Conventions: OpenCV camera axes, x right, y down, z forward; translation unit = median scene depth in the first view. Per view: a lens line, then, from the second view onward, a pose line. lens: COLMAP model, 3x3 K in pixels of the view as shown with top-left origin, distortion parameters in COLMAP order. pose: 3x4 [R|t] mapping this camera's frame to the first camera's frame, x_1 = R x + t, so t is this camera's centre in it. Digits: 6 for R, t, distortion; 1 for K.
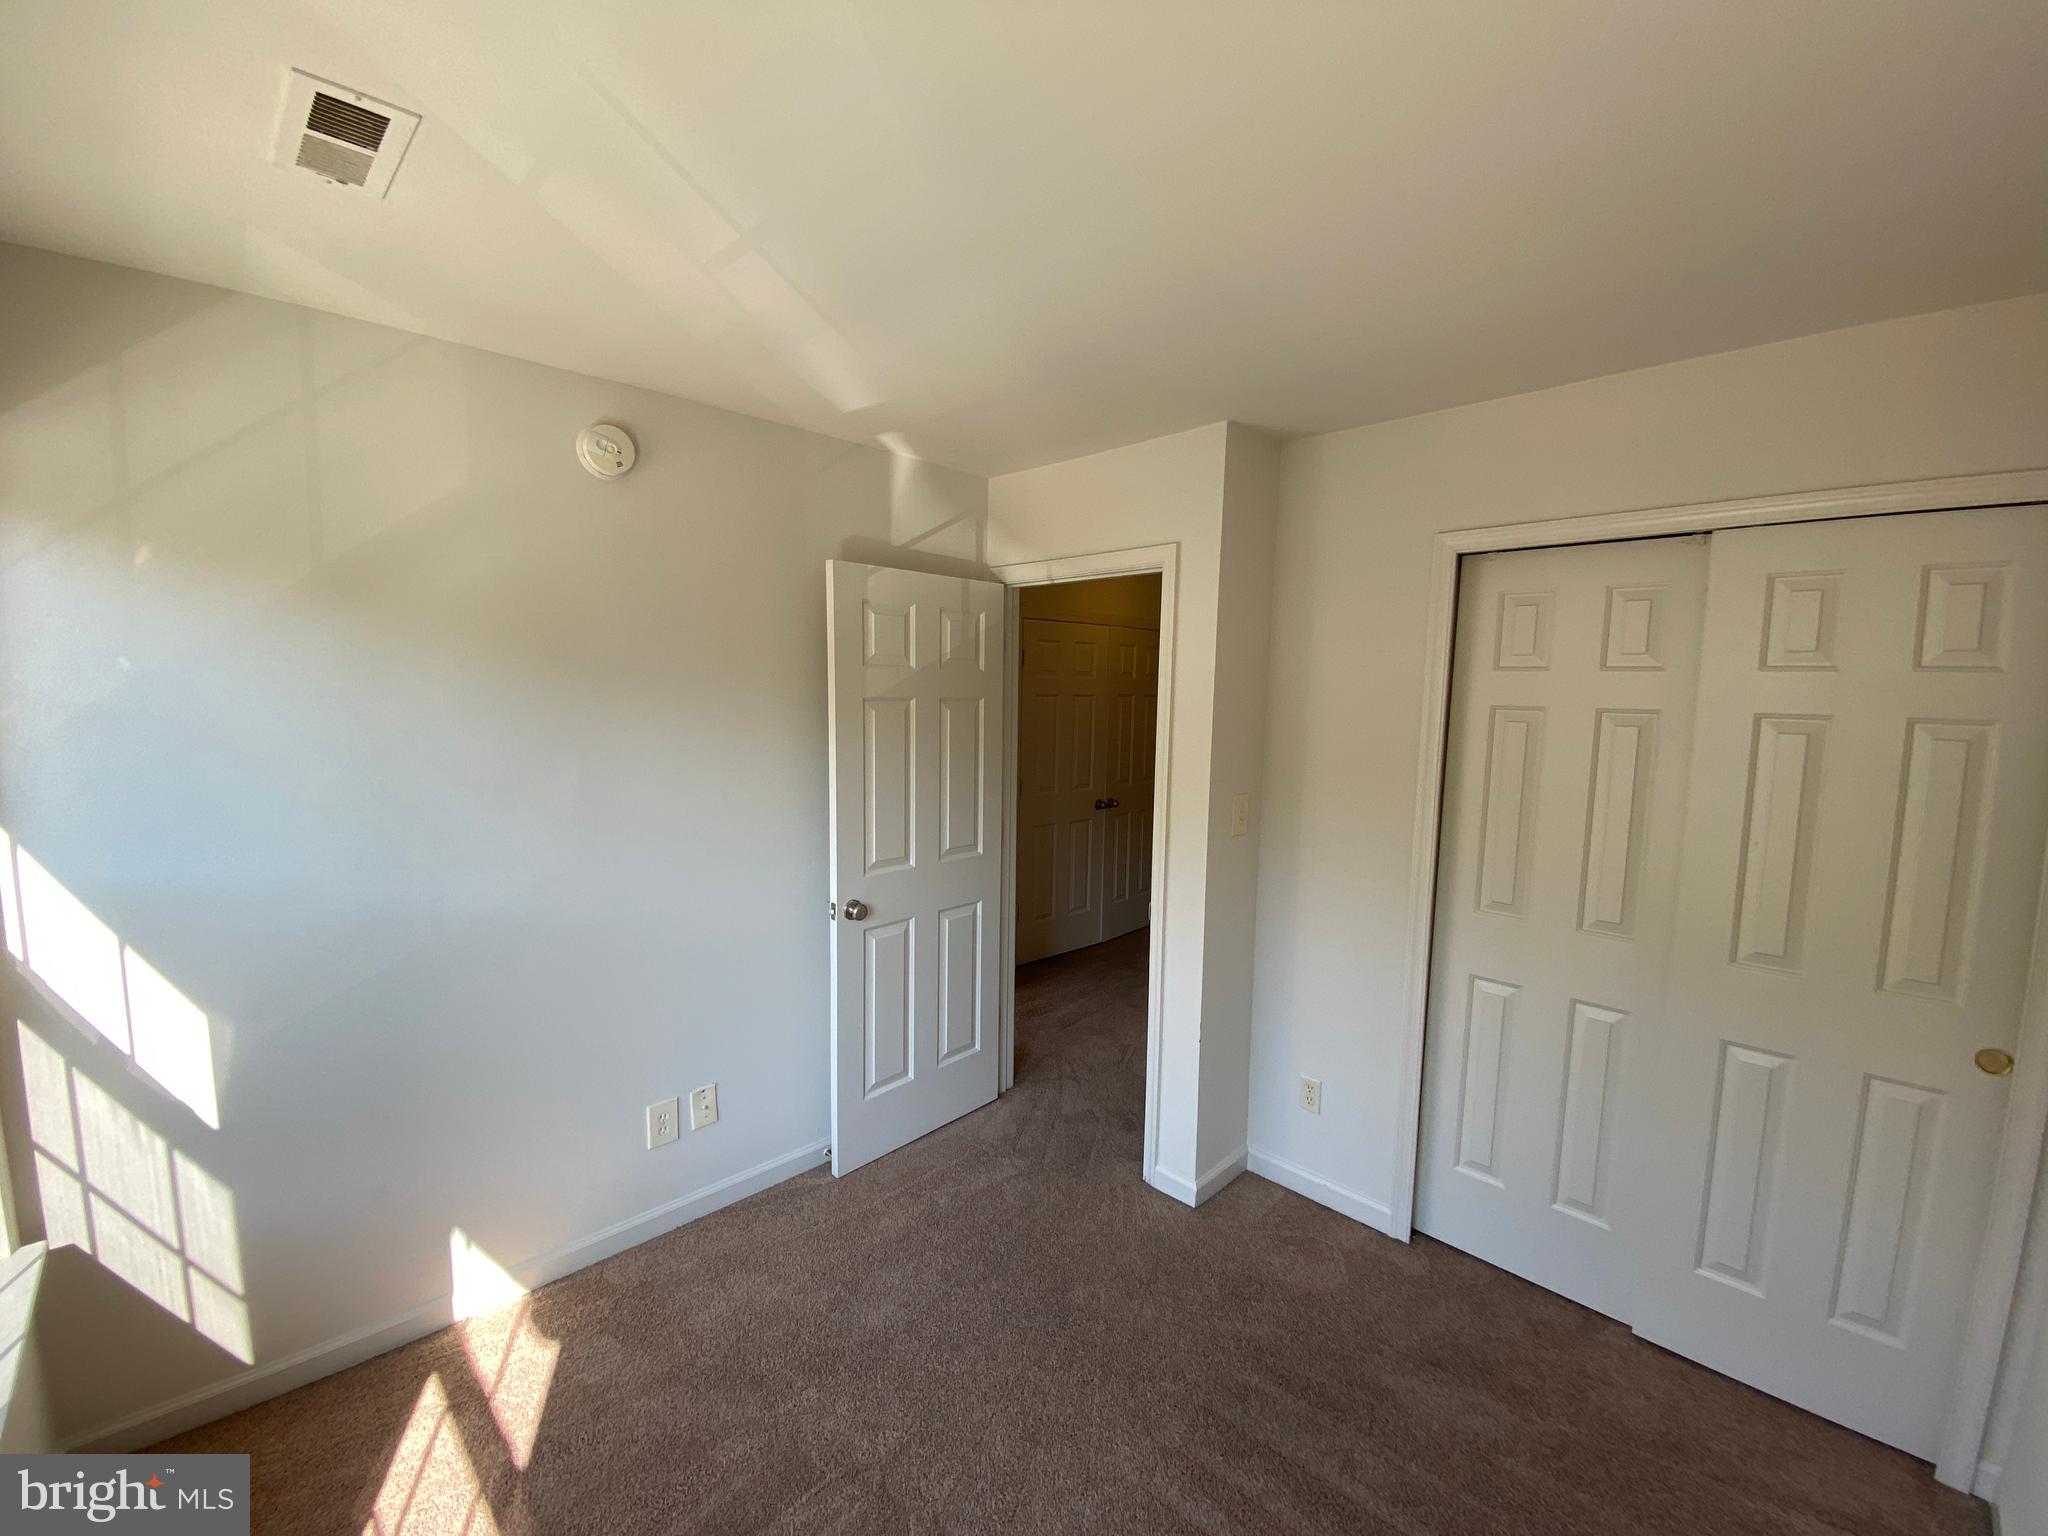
lens RADIAL K [[834.3, 0, 1024.0], [0, 834.3, 768.0], [0, 0, 1]] dist [0.025002, -0.020361]
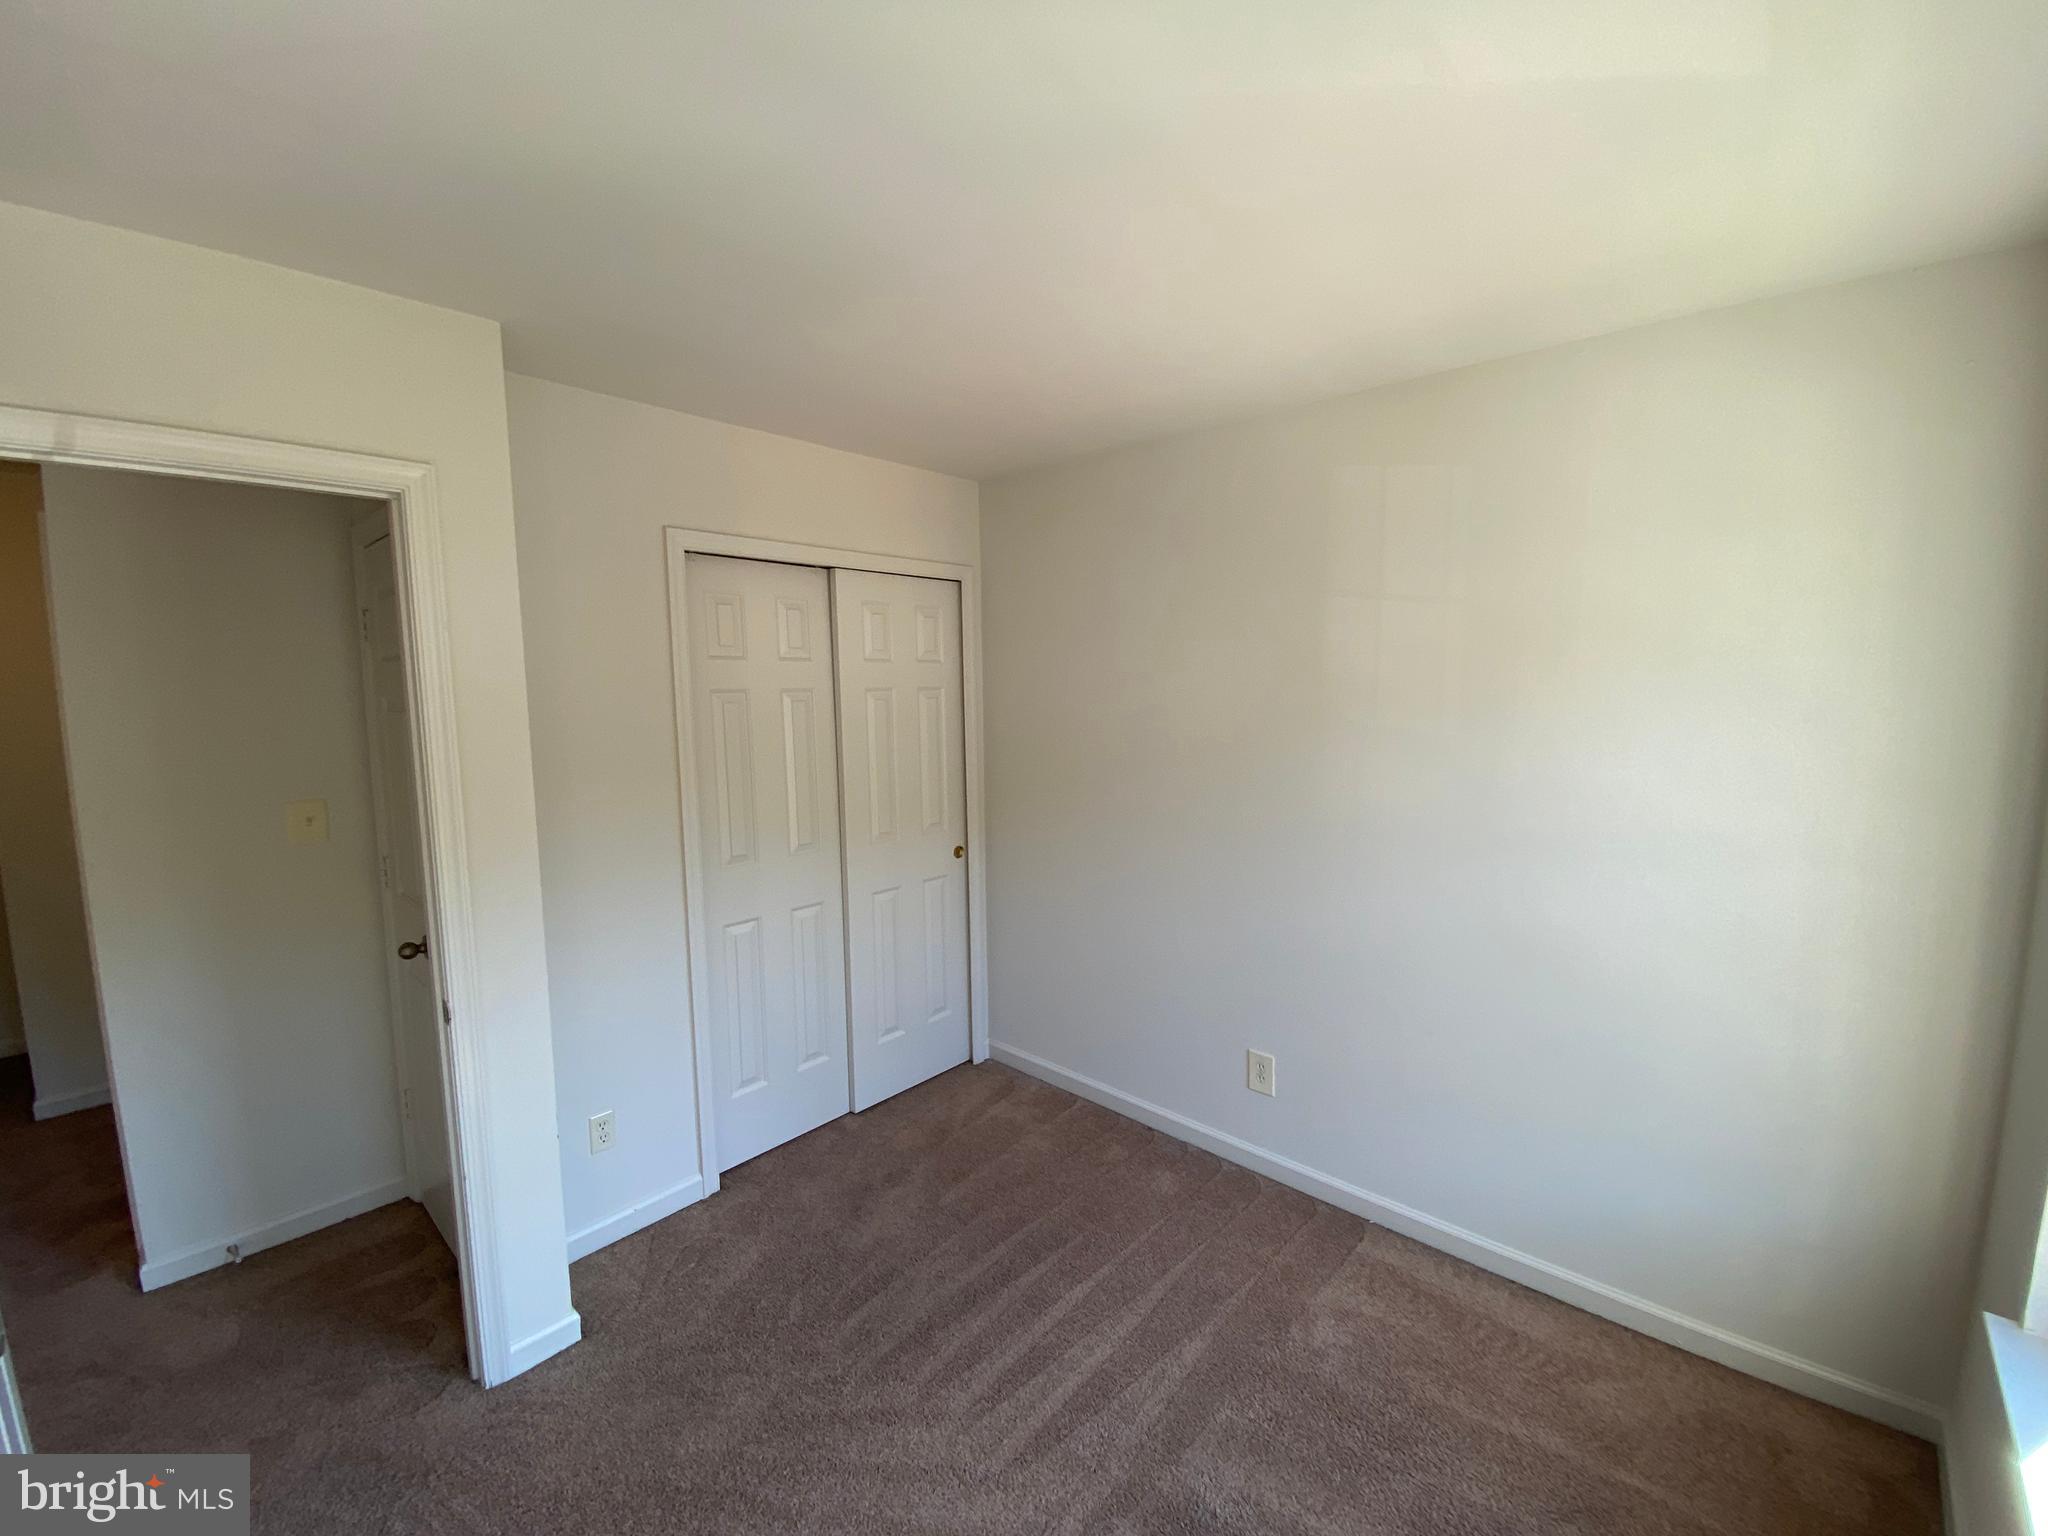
lens RADIAL K [[828.9, 0, 1024.0], [0, 828.9, 768.0], [0, 0, 1]] dist [0.046279, -0.031602]
pose [[-0.043836, -0.125481, 0.991127, -0.708396], [0.104590, 0.986053, 0.129465, -0.085132], [-0.993549, 0.109337, -0.030101, 0.734491]]
